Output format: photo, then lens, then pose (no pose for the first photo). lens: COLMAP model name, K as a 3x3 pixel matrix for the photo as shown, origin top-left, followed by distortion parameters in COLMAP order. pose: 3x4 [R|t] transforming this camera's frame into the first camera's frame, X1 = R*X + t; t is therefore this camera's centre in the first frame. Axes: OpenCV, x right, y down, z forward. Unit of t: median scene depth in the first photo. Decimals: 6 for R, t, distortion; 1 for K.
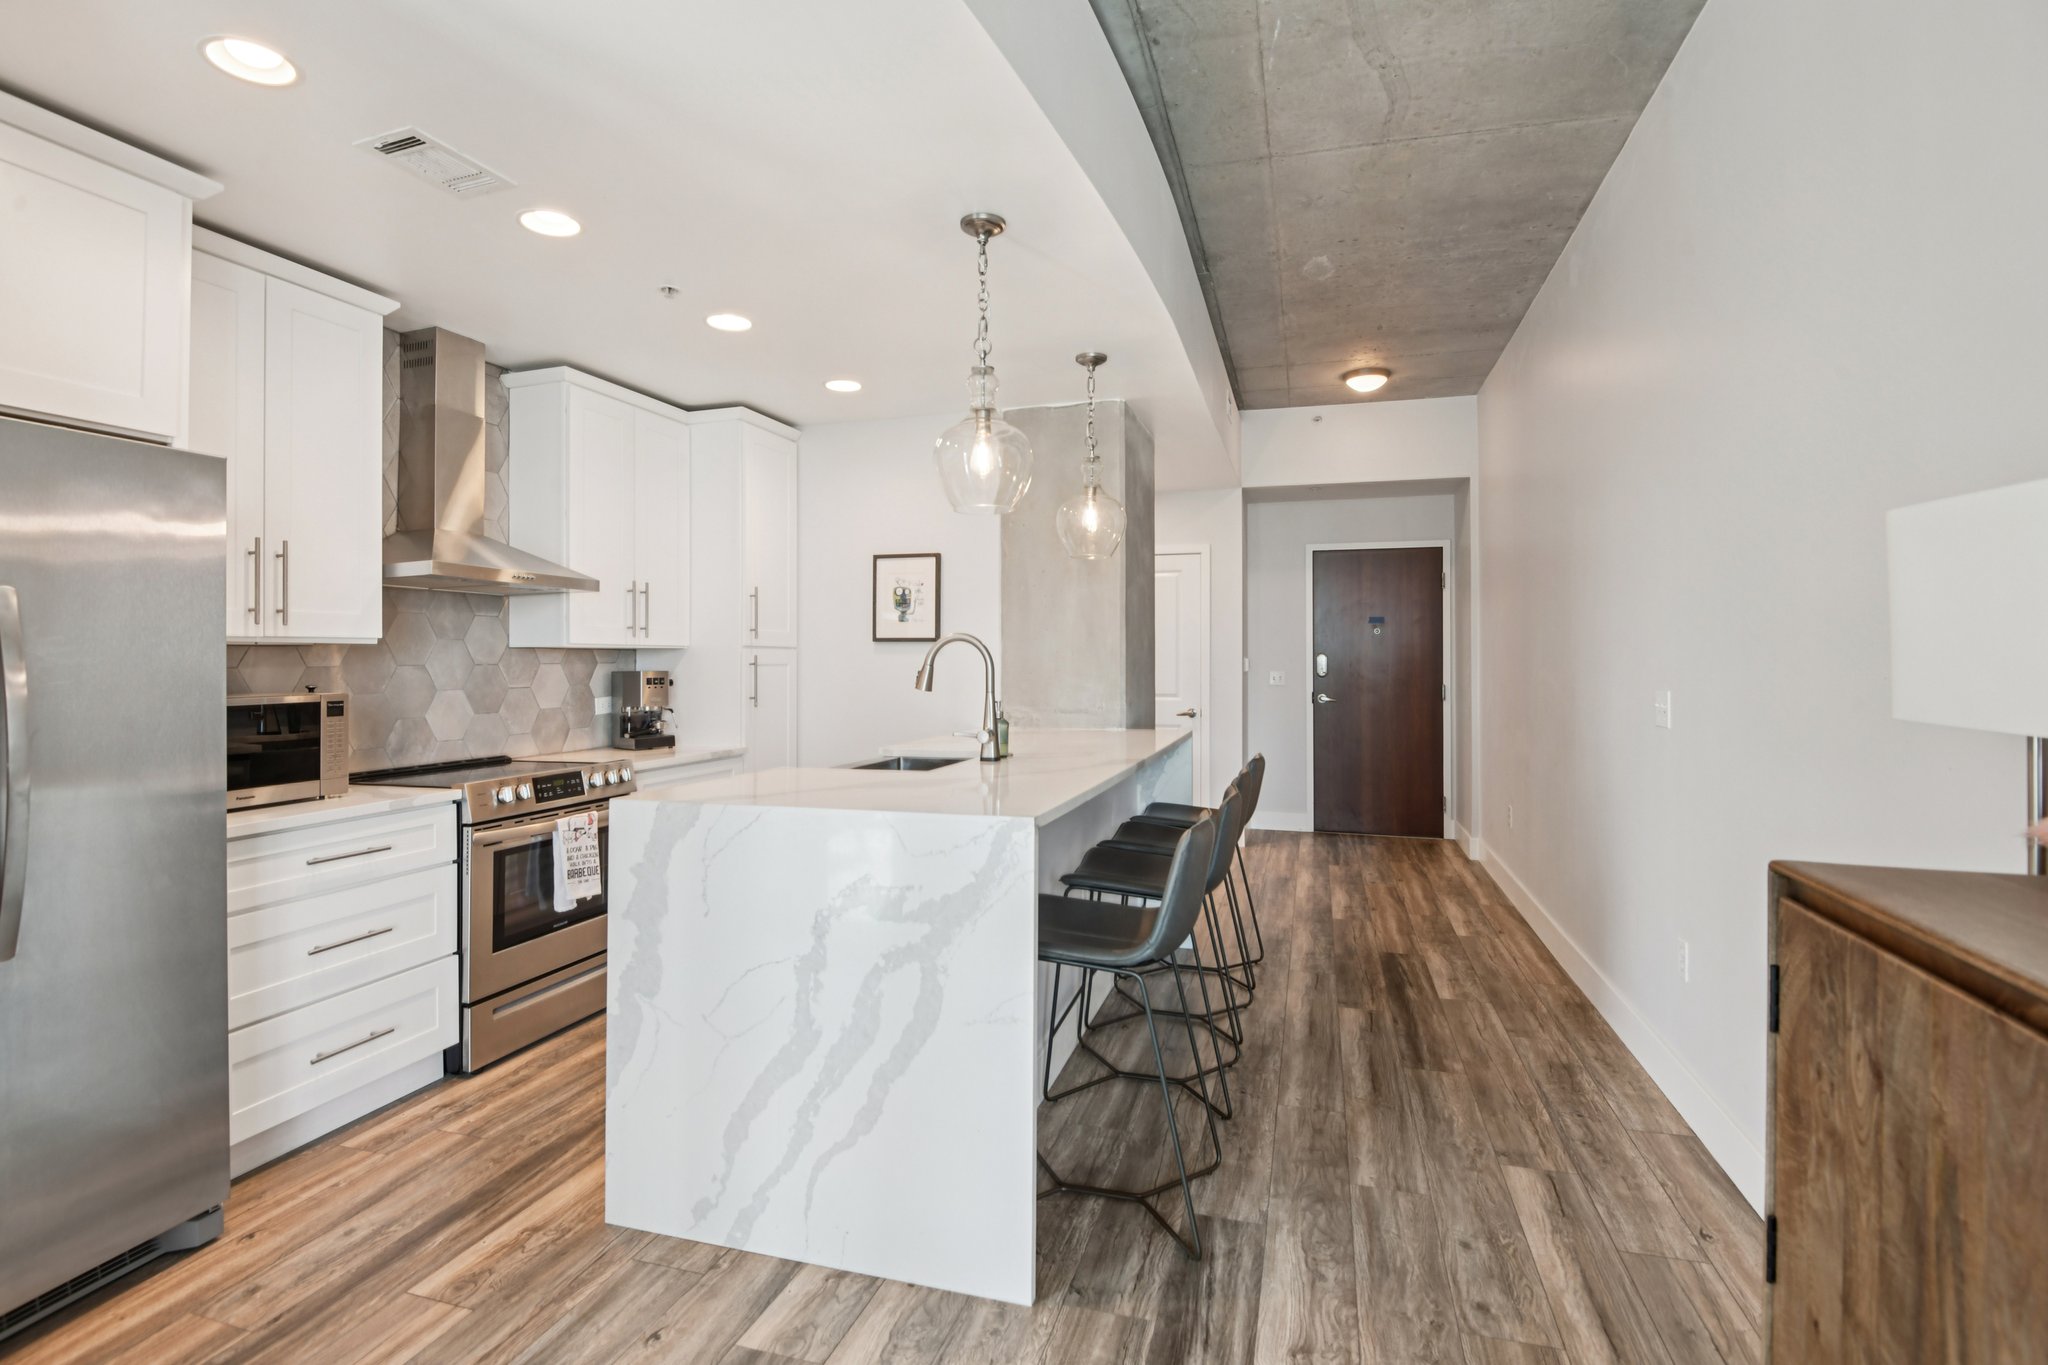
lens RADIAL K [[923.8, 0, 1048.0], [0, 923.8, 643.5], [0, 0, 1]] dist [-0.041591, -0.000059]
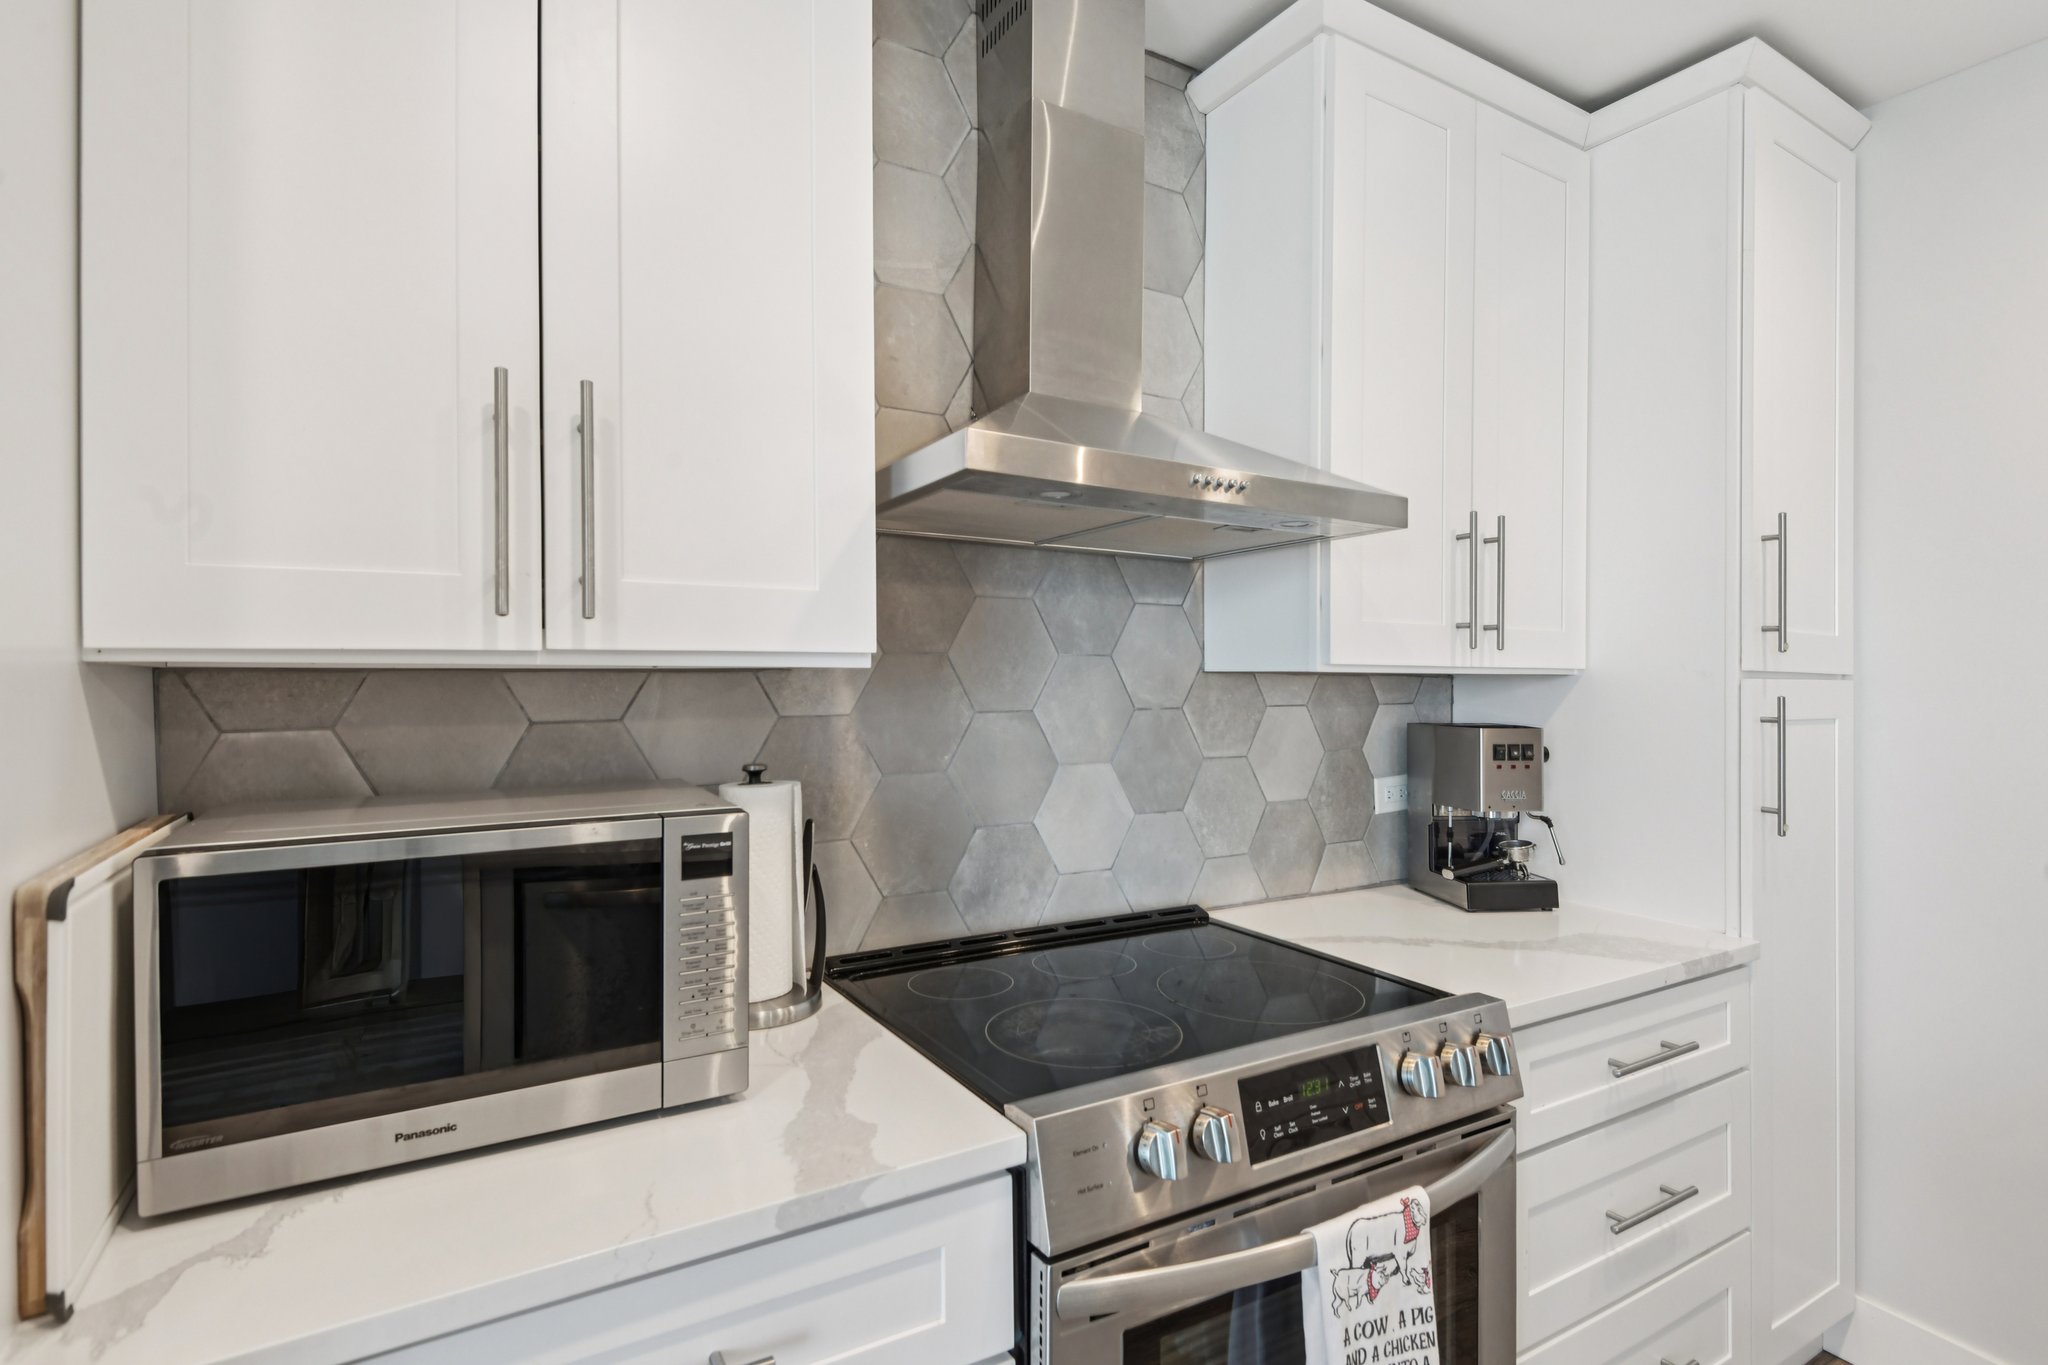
lens RADIAL K [[1003.9, 0, 1005.6], [0, 1003.9, 664.6], [0, 0, 1]] dist [-0.005076, -0.000880]
pose [[0.722115, 0.002161, -0.691770, -0.379792], [0.001093, 0.999990, 0.004265, -0.001886], [0.691772, -0.003836, 0.722106, 0.684535]]
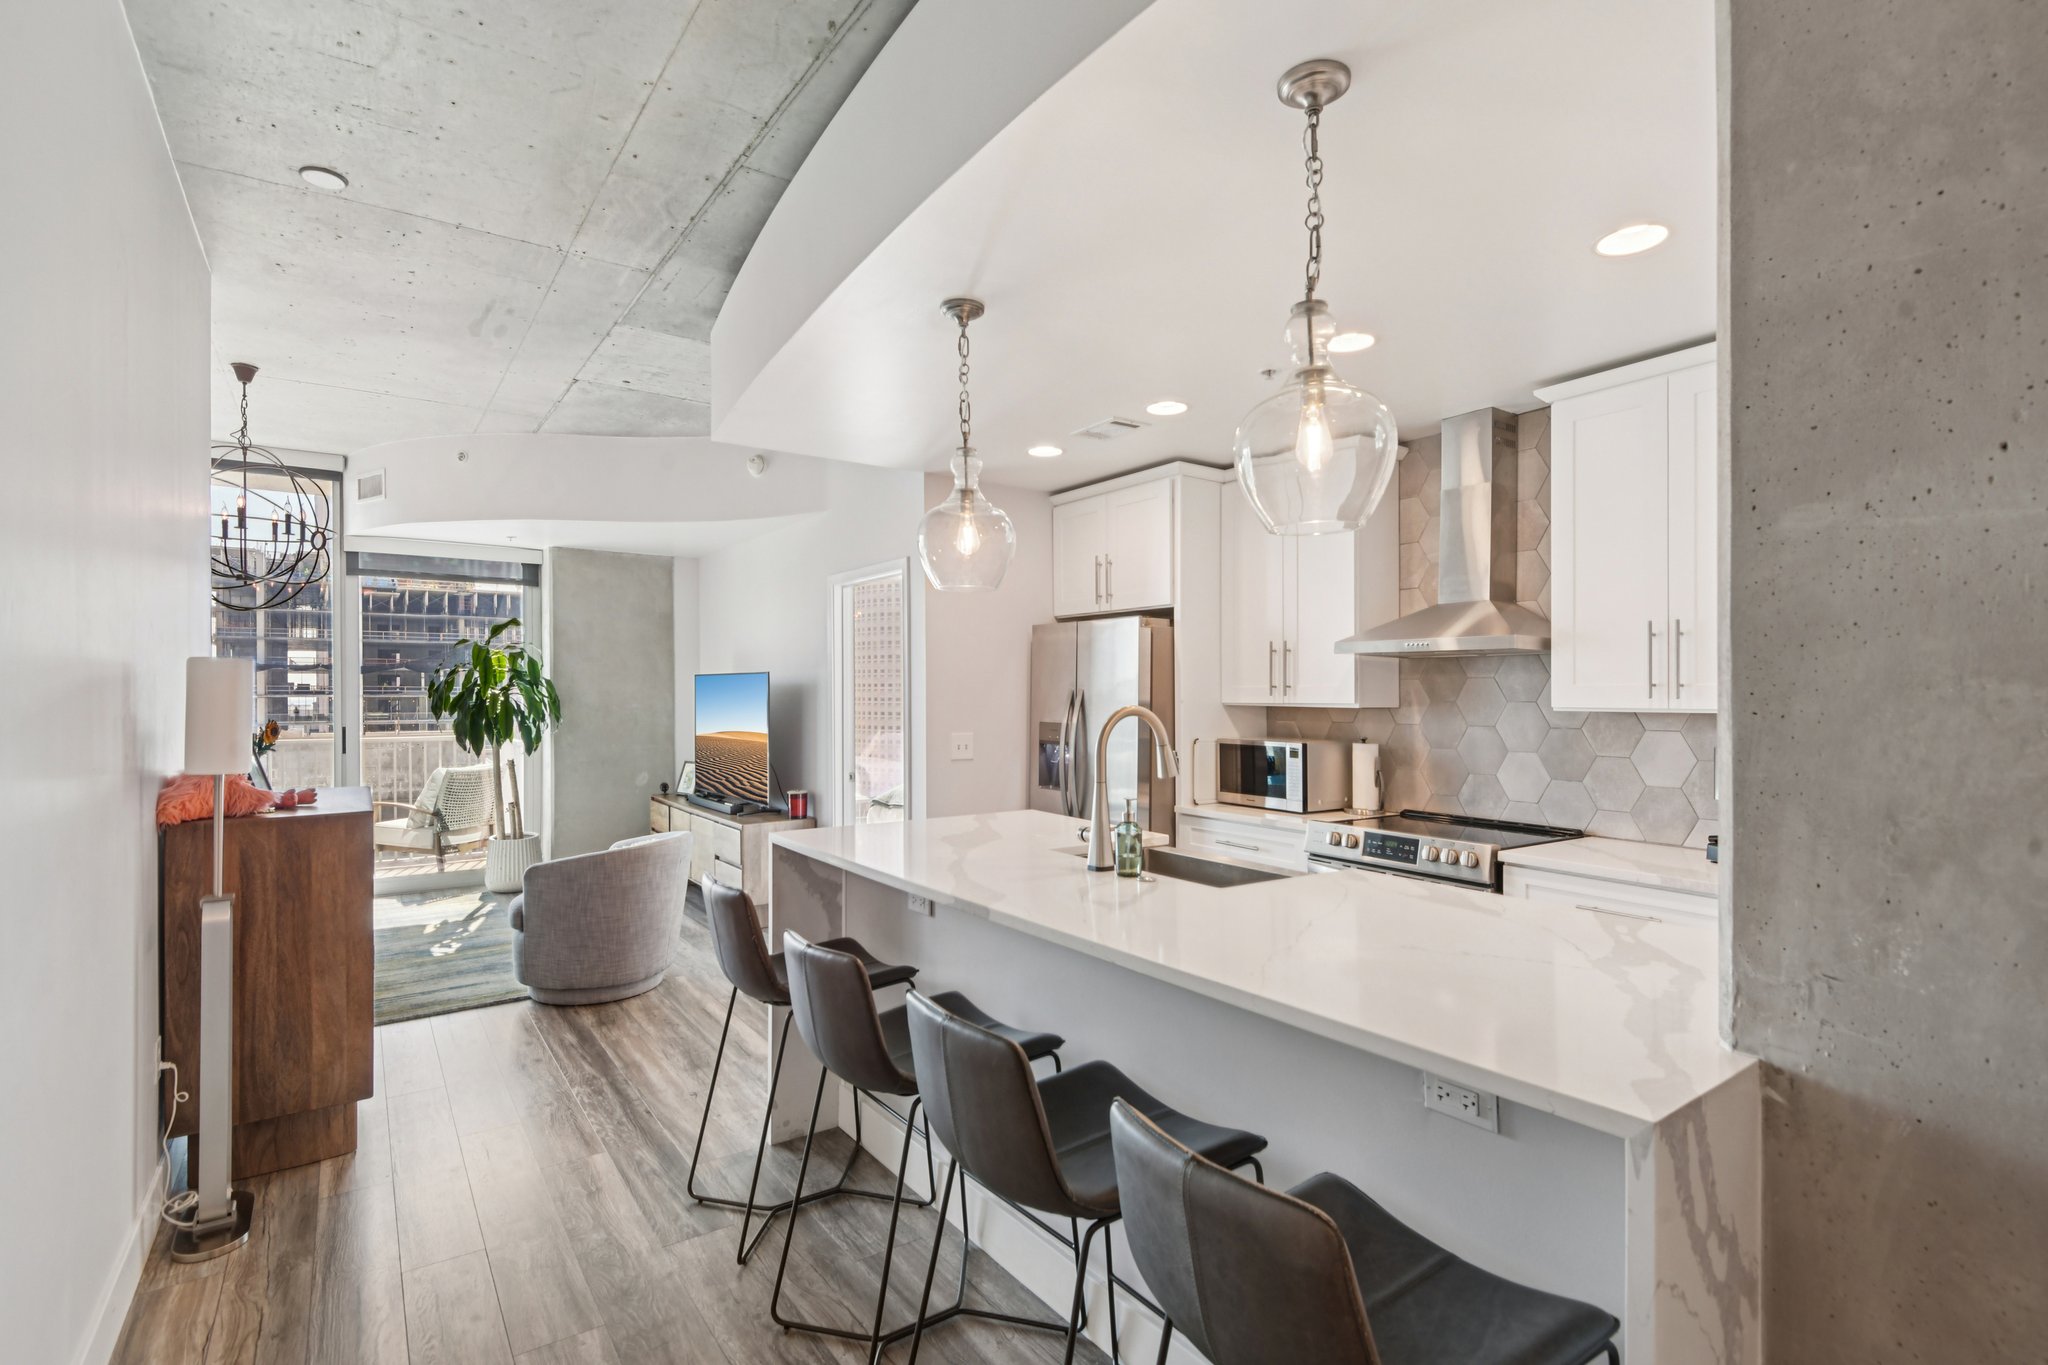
lens RADIAL K [[960.7, 0, 1024.0], [0, 960.7, 682.5], [0, 0, 1]] dist [0.000507, -0.038090]
pose [[-0.617074, -0.001307, -0.786904, 0.593399], [0.012591, 0.999854, -0.011535, -0.023616], [0.786805, -0.017025, -0.616967, 1.390659]]
